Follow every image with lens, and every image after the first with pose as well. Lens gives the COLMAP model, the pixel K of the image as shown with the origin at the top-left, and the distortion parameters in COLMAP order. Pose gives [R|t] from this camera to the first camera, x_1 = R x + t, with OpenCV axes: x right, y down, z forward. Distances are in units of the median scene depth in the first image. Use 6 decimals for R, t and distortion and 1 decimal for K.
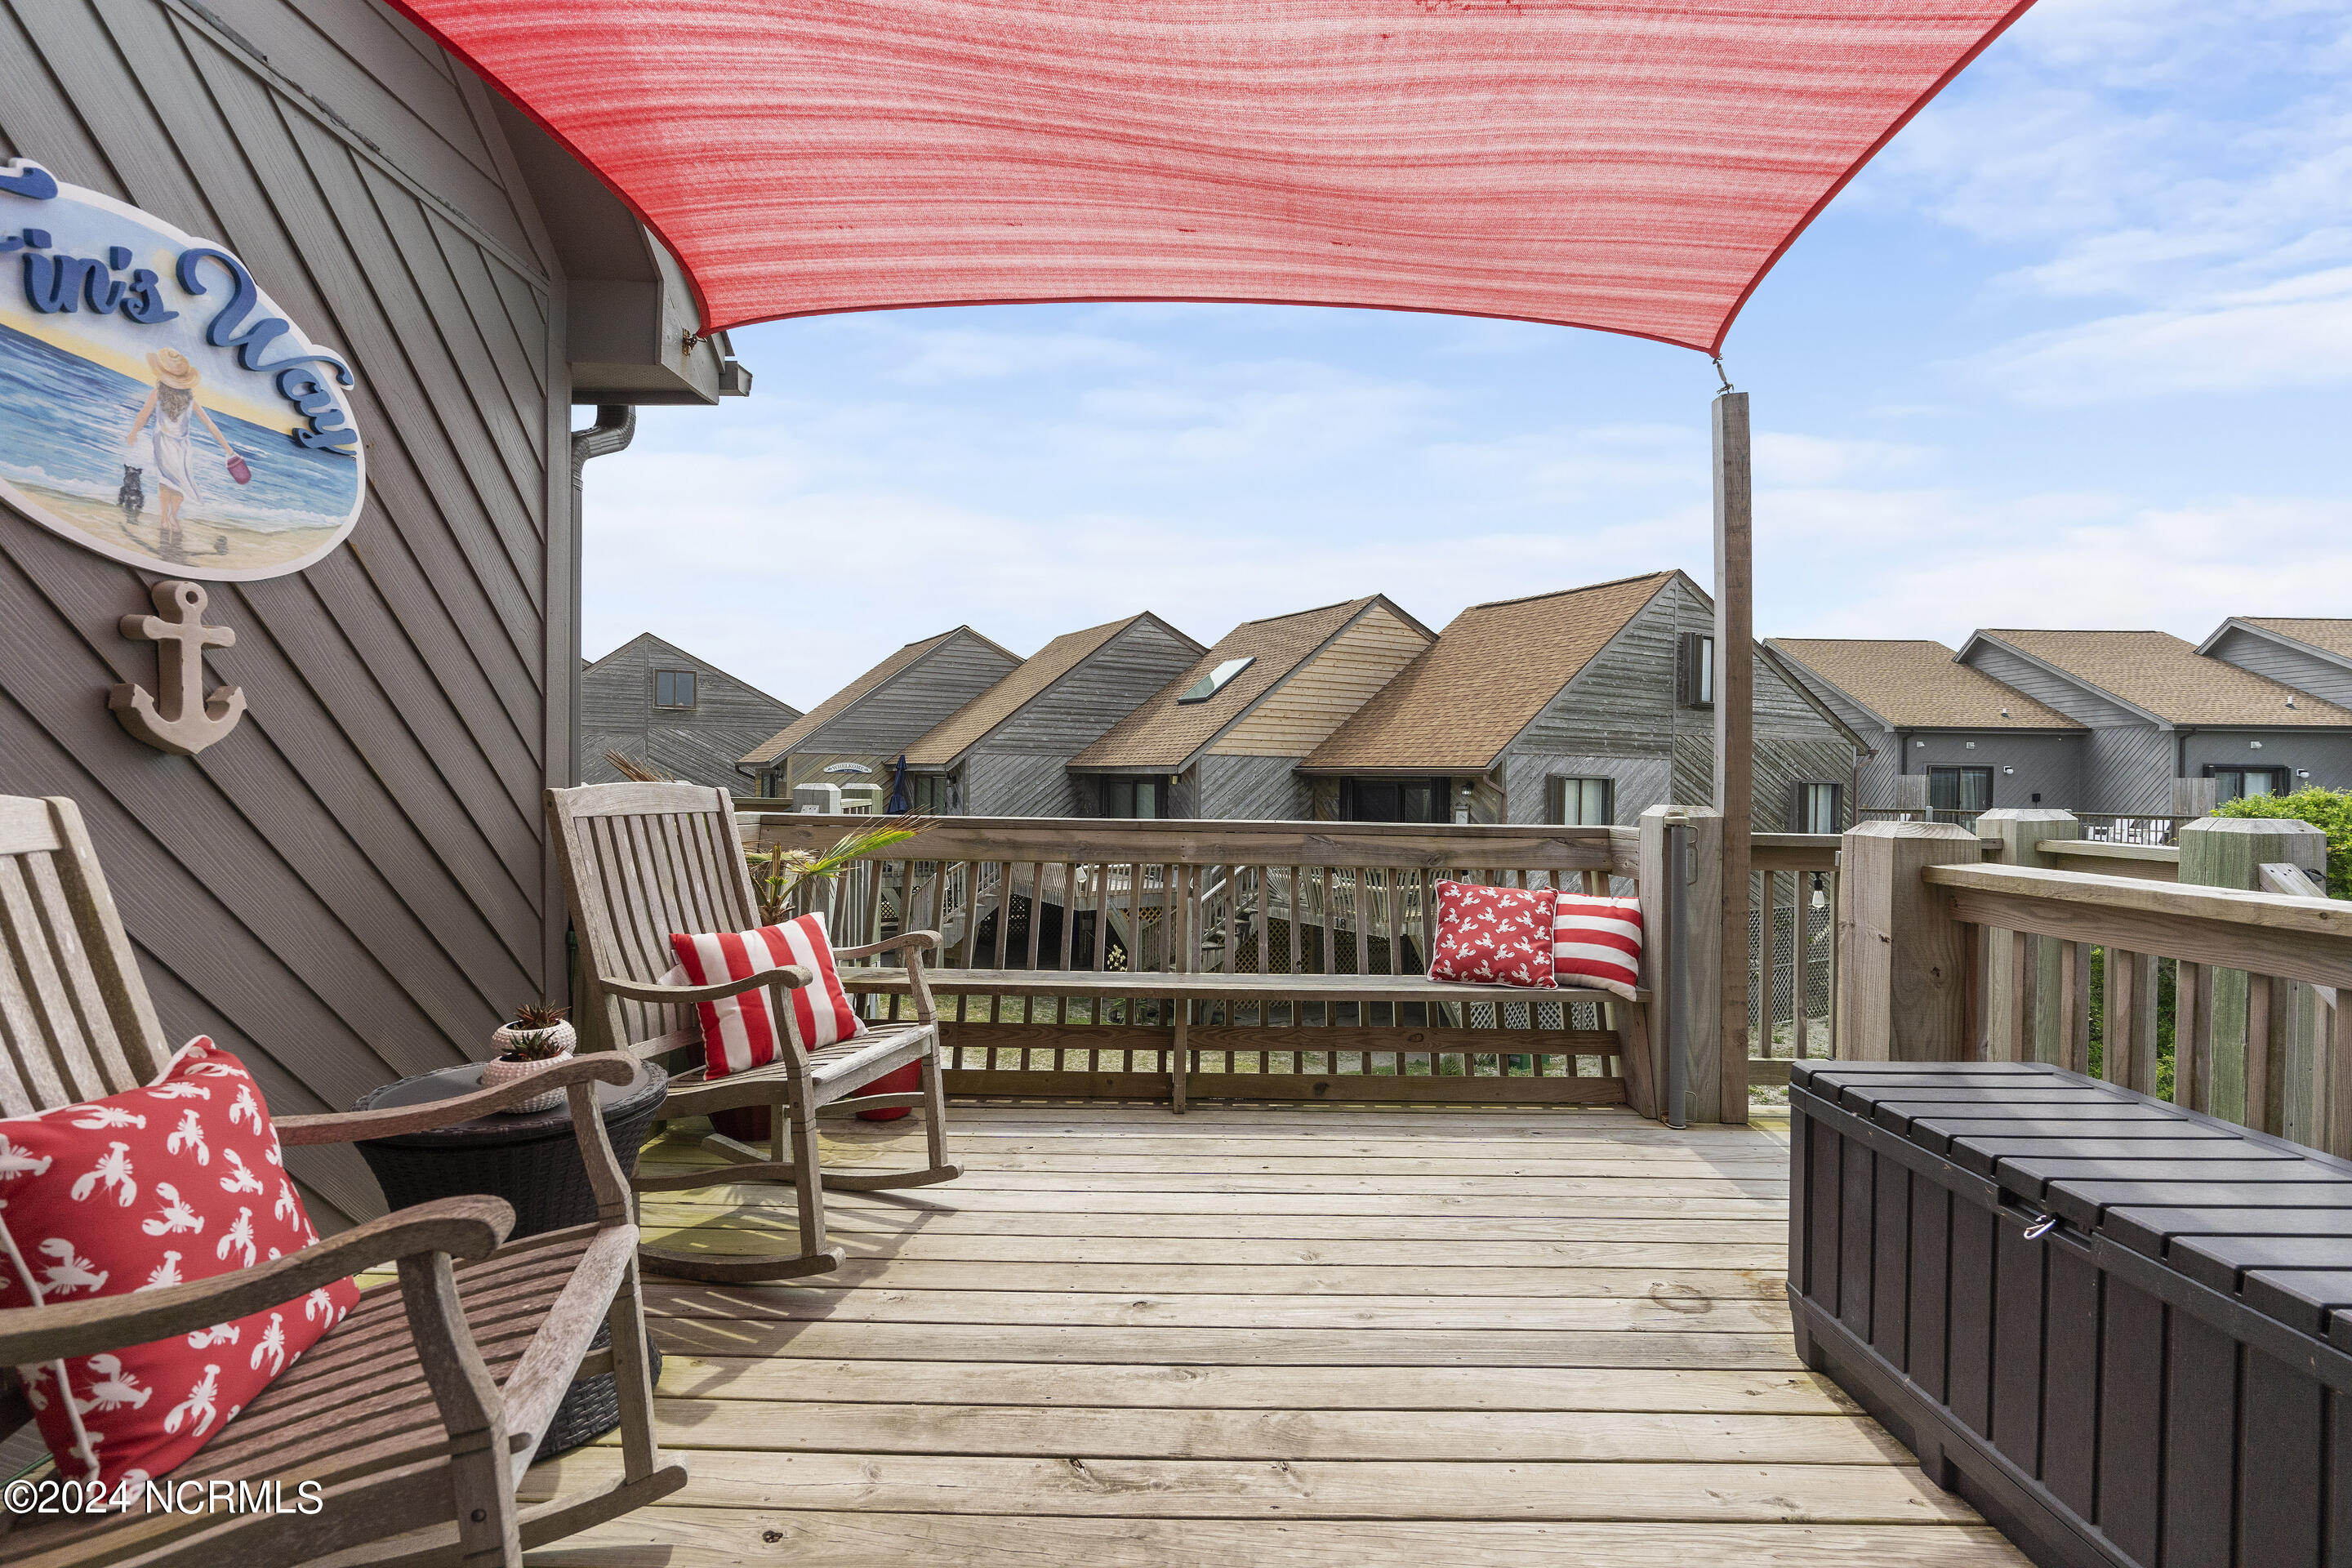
lens RADIAL K [[1077.1, 0, 1176.9], [0, 1077.1, 788.6], [0, 0, 1]] dist [-0.008889, 0.003307]
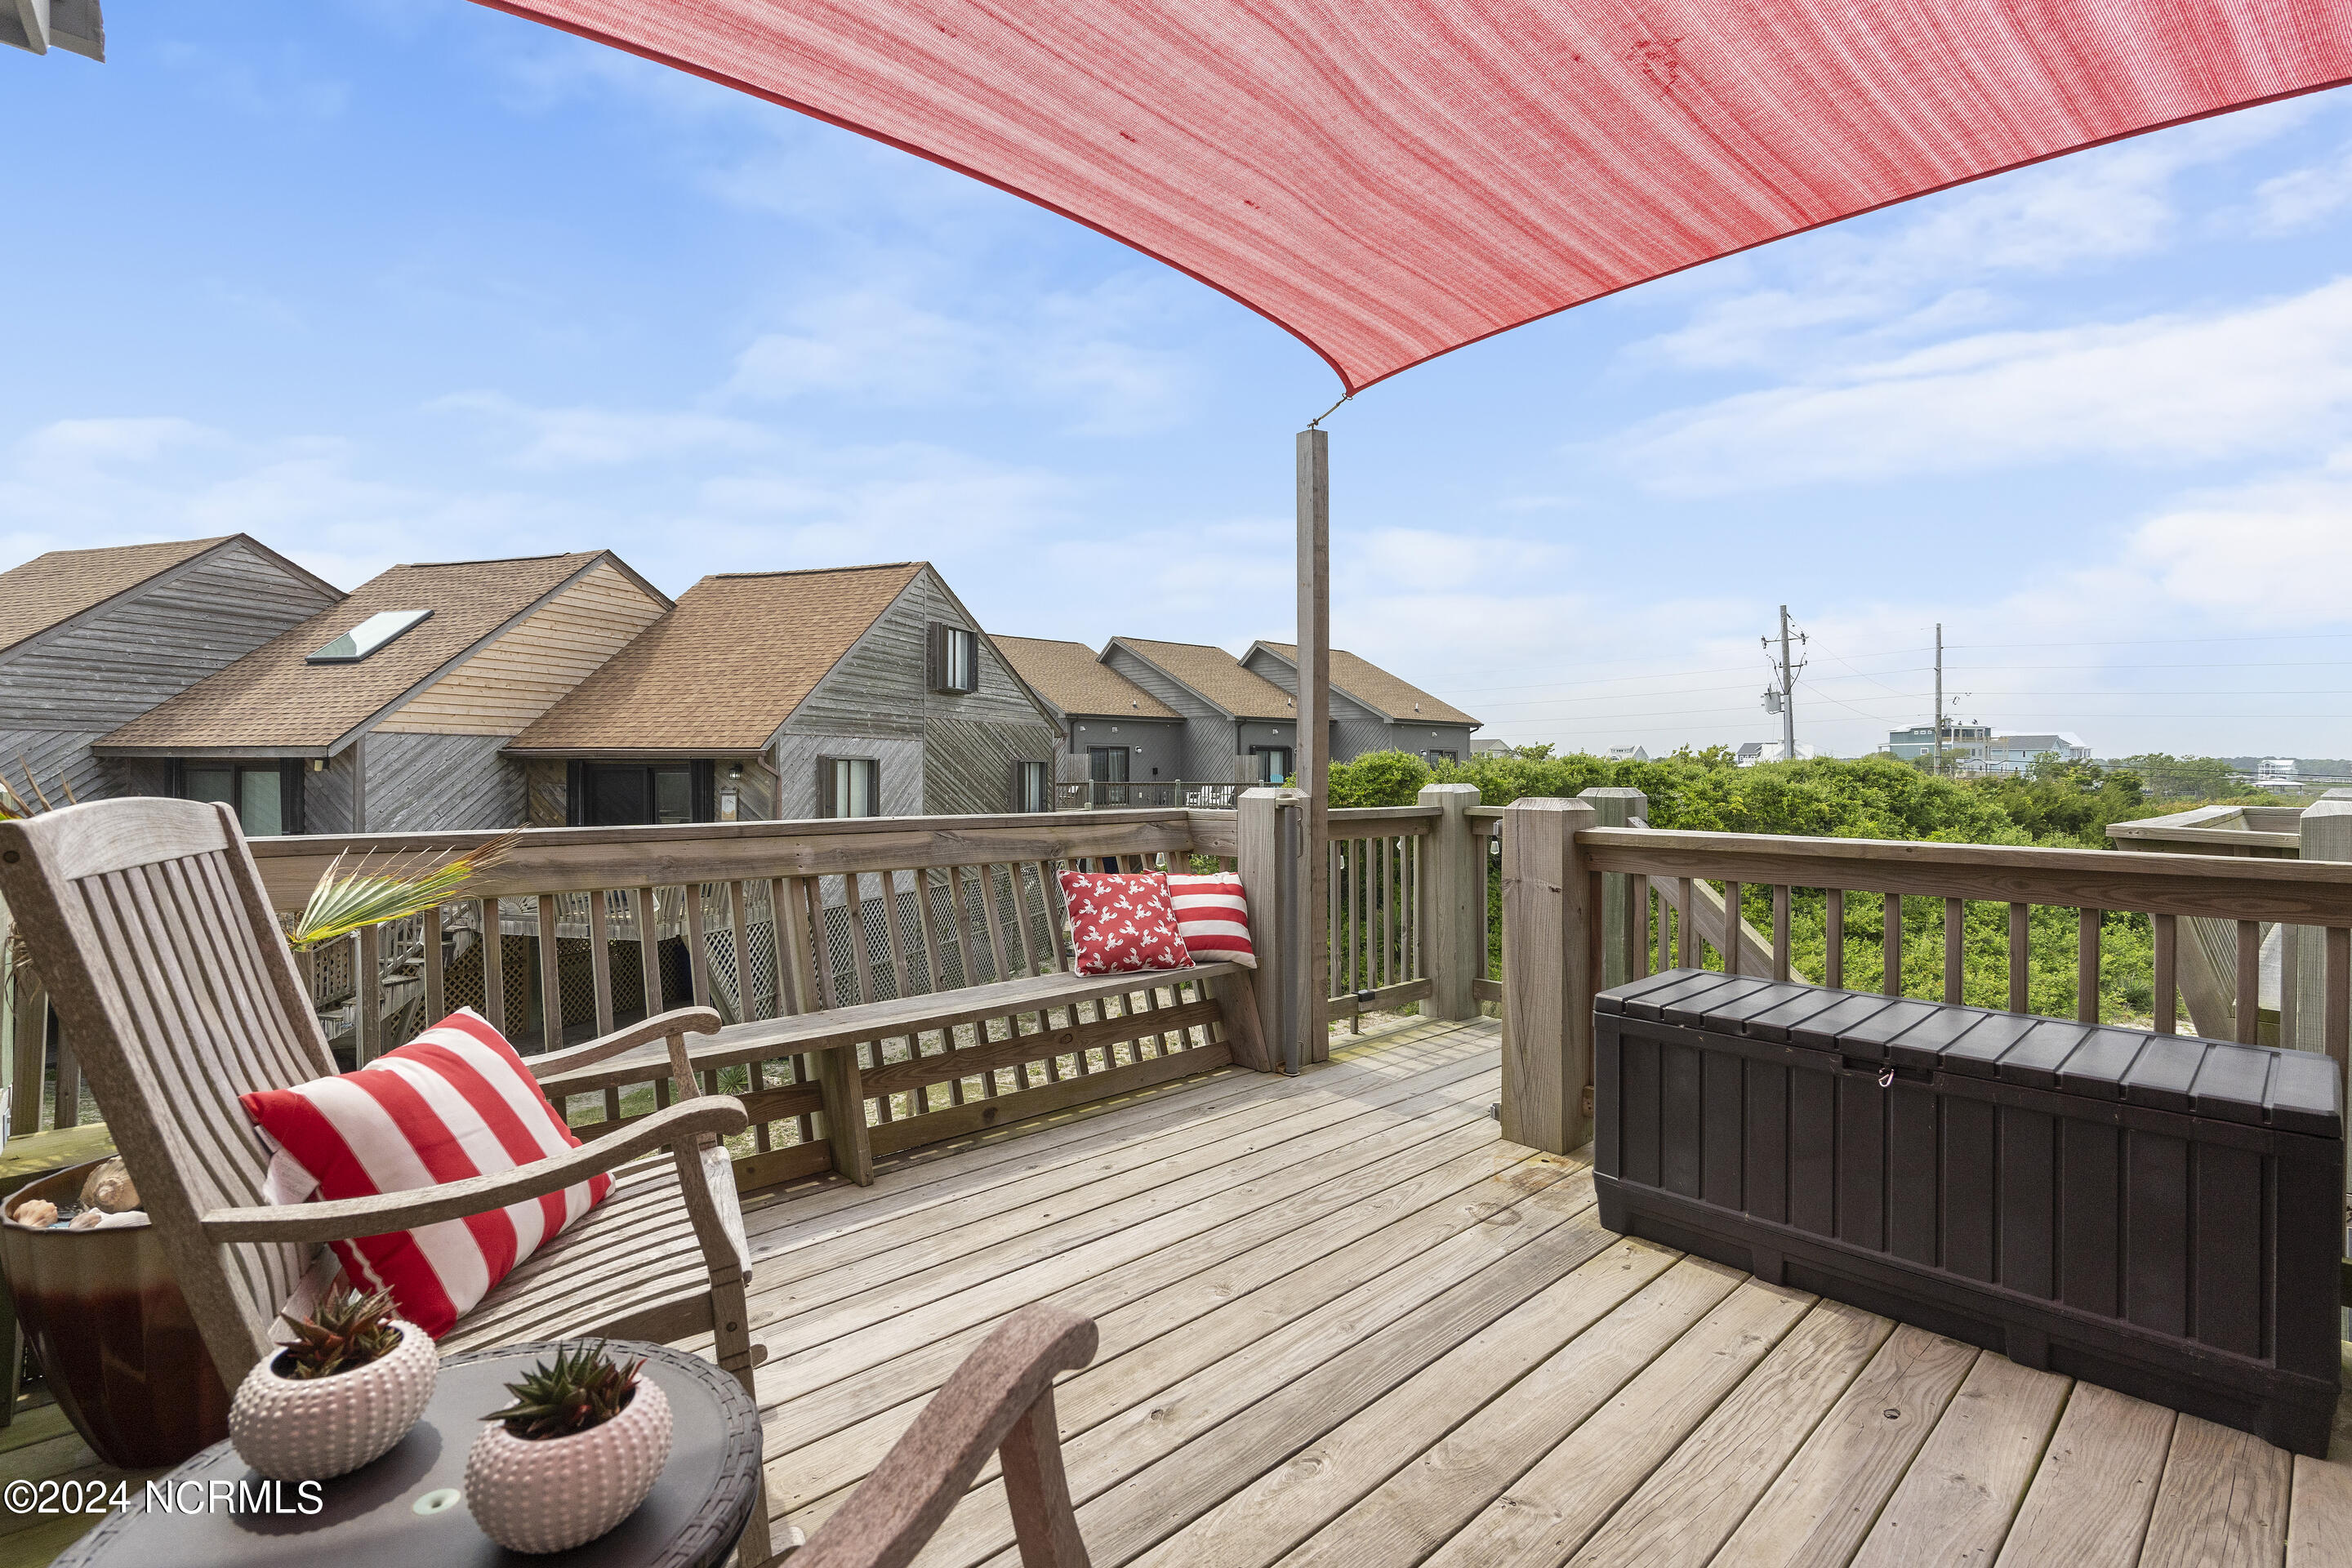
lens RADIAL K [[1077.1, 0, 1172.4], [0, 1077.1, 777.6], [0, 0, 1]] dist [-0.008889, 0.003307]
pose [[0.732804, -0.019426, 0.680162, -0.354433], [0.013222, 0.999810, 0.014310, -0.011941], [-0.680311, -0.001493, 0.732922, 0.240370]]
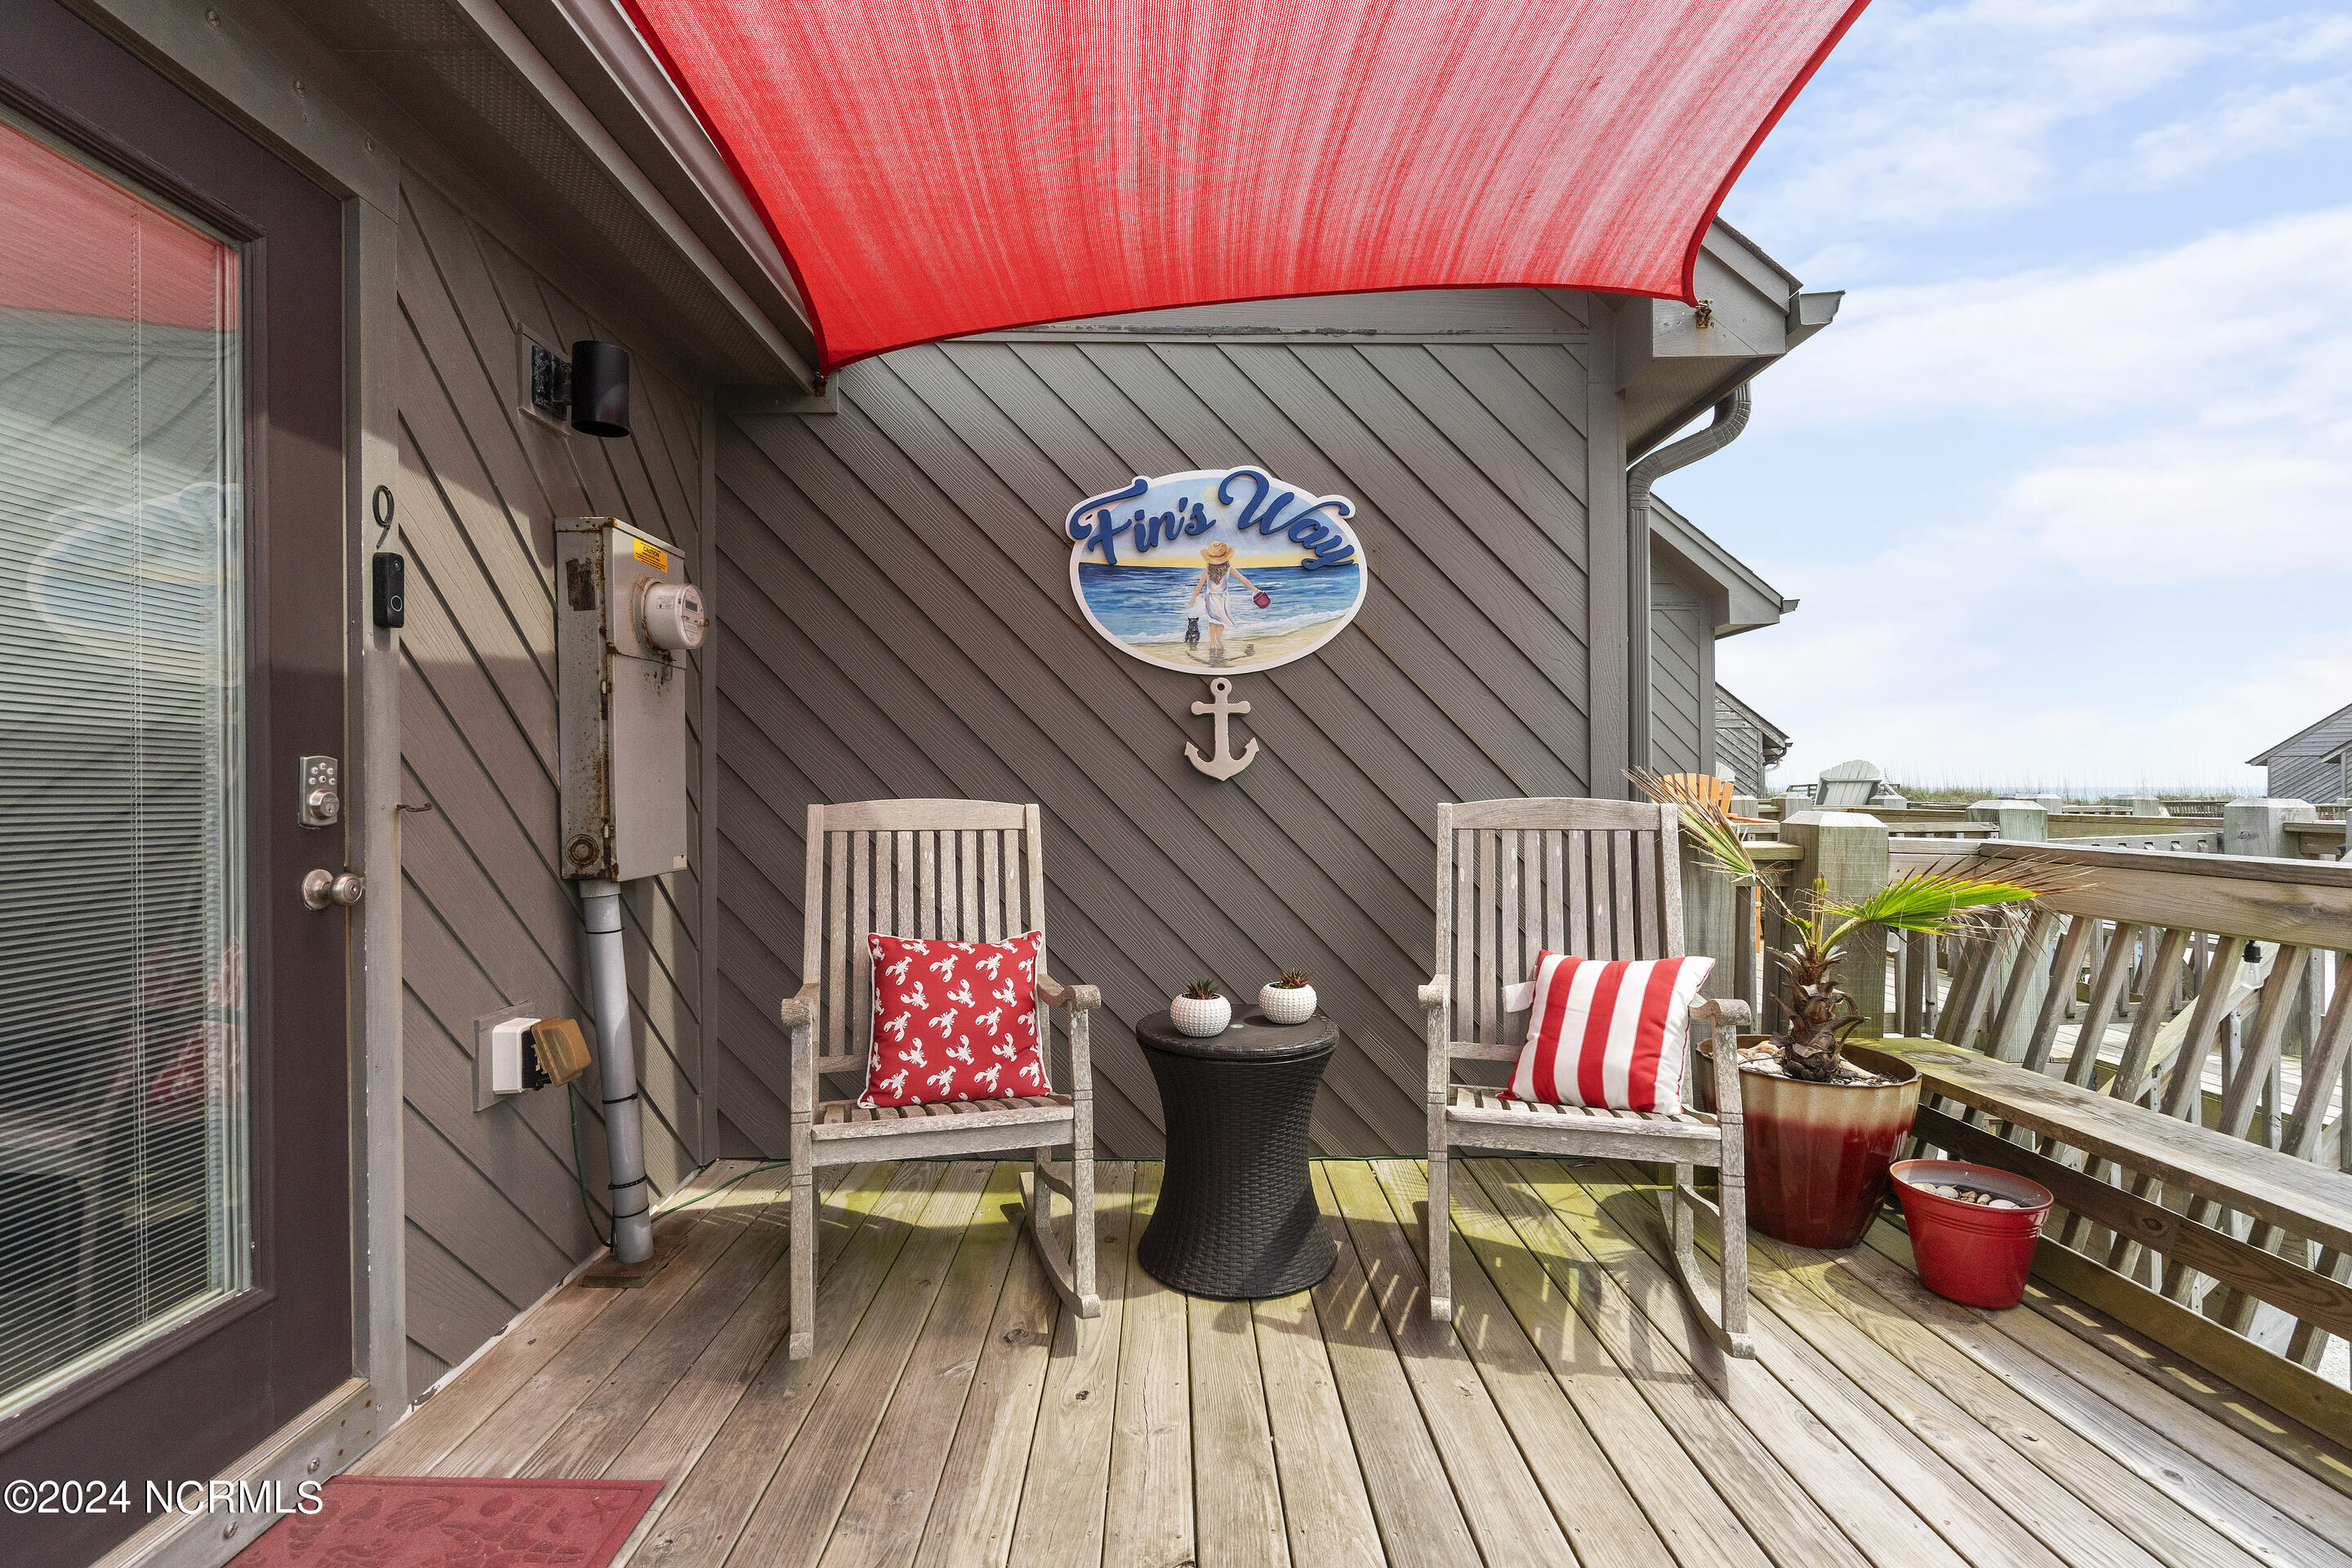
lens RADIAL K [[1077.1, 0, 1164.4], [0, 1077.1, 778.5], [0, 0, 1]] dist [-0.008889, 0.003307]
pose [[-0.009795, -0.019652, -0.999759, 0.376600], [-0.007643, 0.999779, -0.019578, -0.000927], [0.999923, 0.007449, -0.009943, 0.464344]]
